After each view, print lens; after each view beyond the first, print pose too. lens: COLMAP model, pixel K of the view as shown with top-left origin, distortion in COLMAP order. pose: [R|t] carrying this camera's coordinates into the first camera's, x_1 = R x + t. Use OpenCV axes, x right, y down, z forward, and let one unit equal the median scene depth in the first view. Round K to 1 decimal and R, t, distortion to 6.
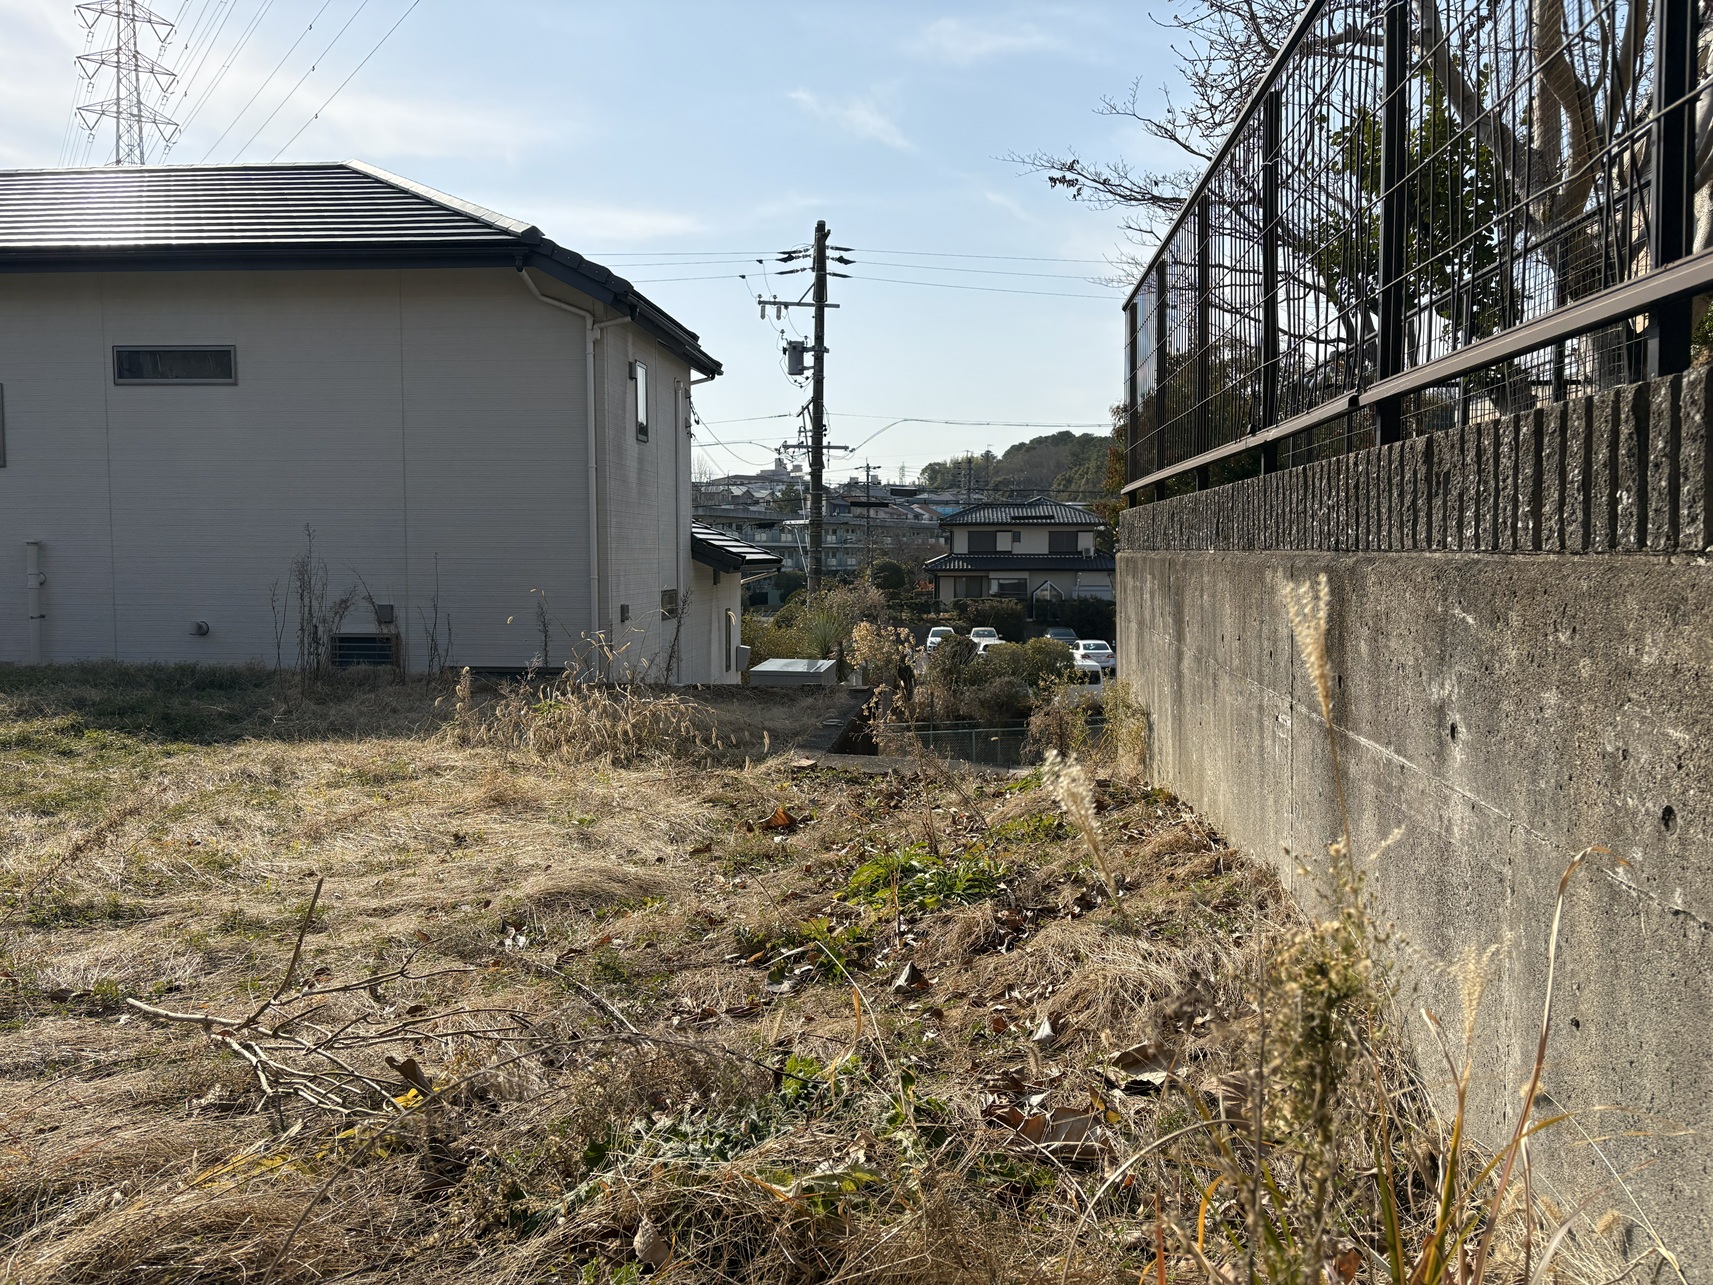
lens RADIAL K [[1354.4, 0, 856.5], [0, 1354.4, 642.5], [0, 0, 1]] dist [0.035887, -0.005116]
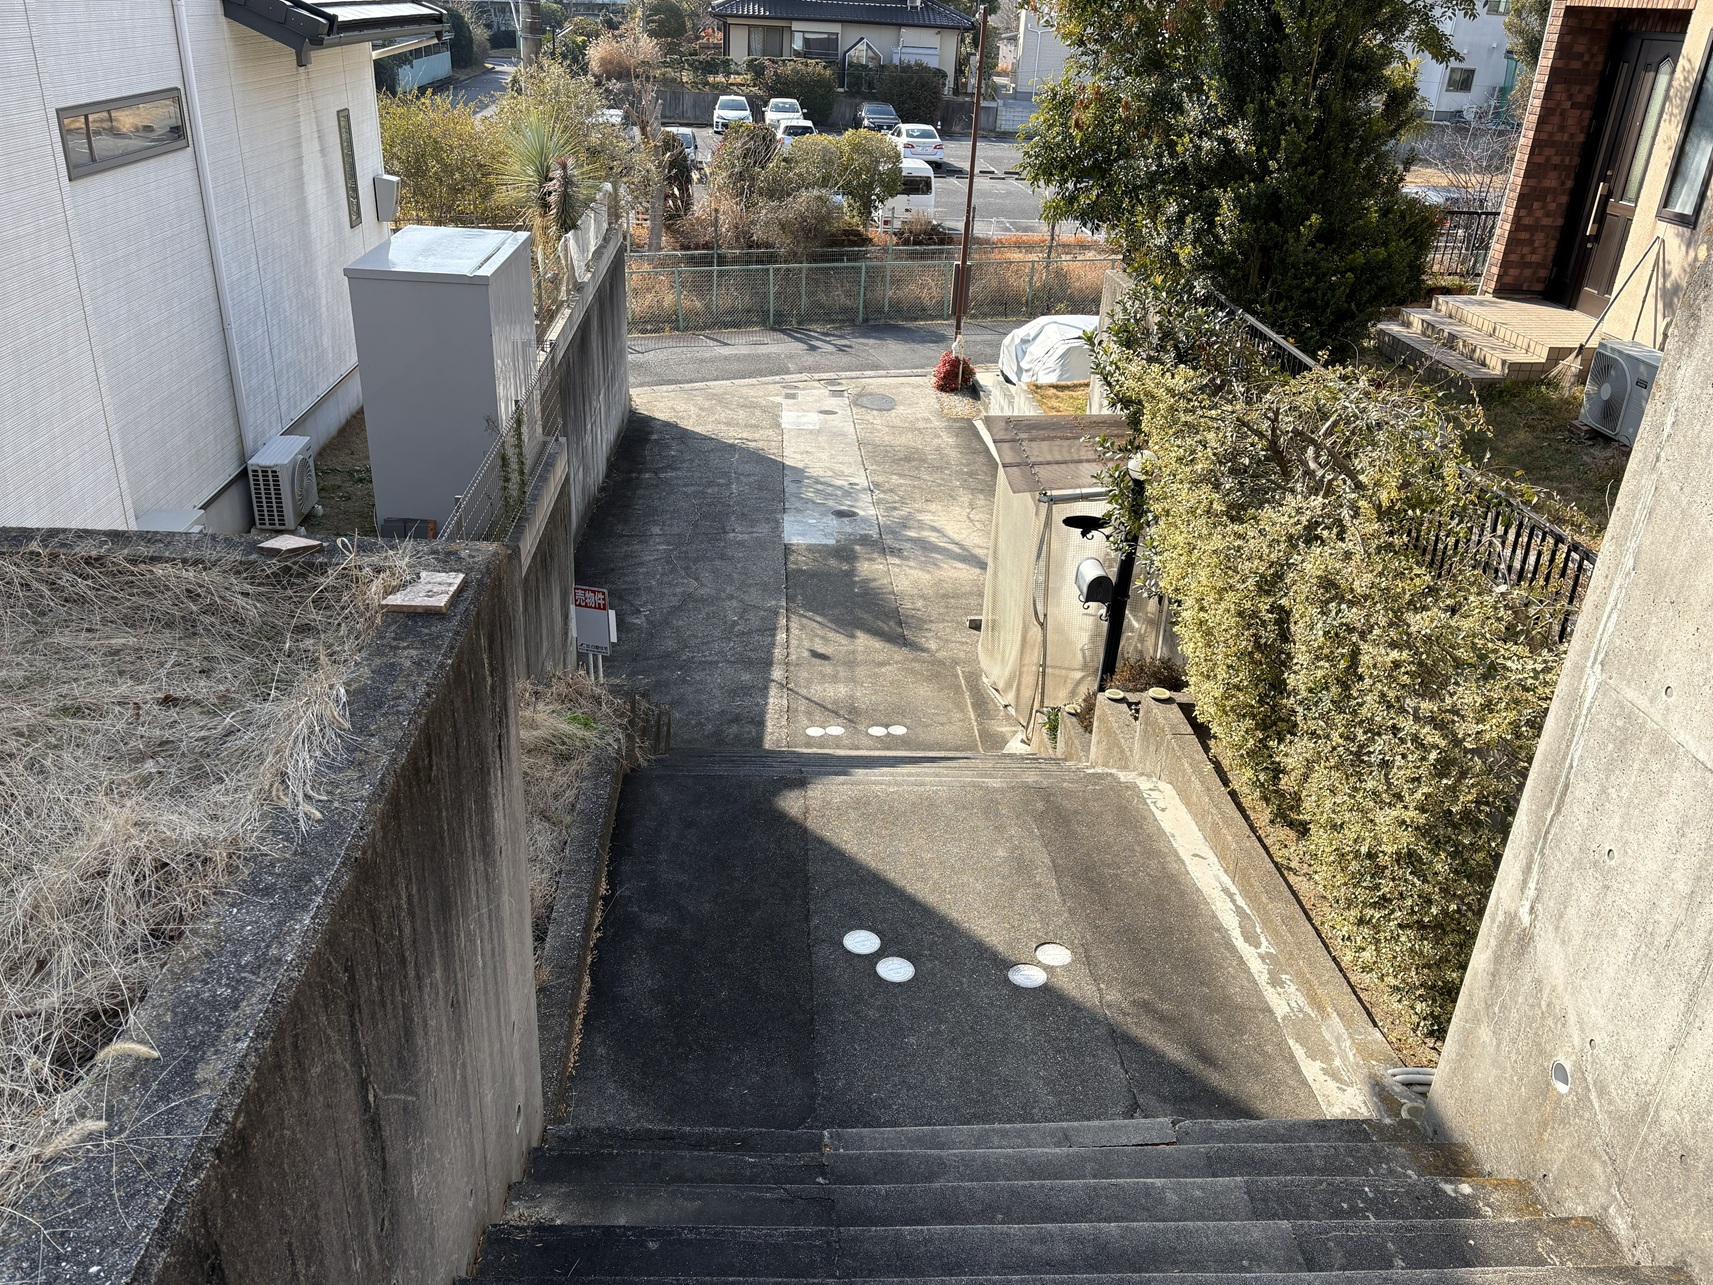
lens RADIAL K [[1334.9, 0, 856.5], [0, 1334.9, 642.5], [0, 0, 1]] dist [0.011646, 0.002618]
pose [[0.988268, -0.015490, 0.151943, 0.010208], [-0.043838, 0.924212, 0.379355, -0.015369], [-0.146304, -0.381565, 0.912690, 0.139843]]
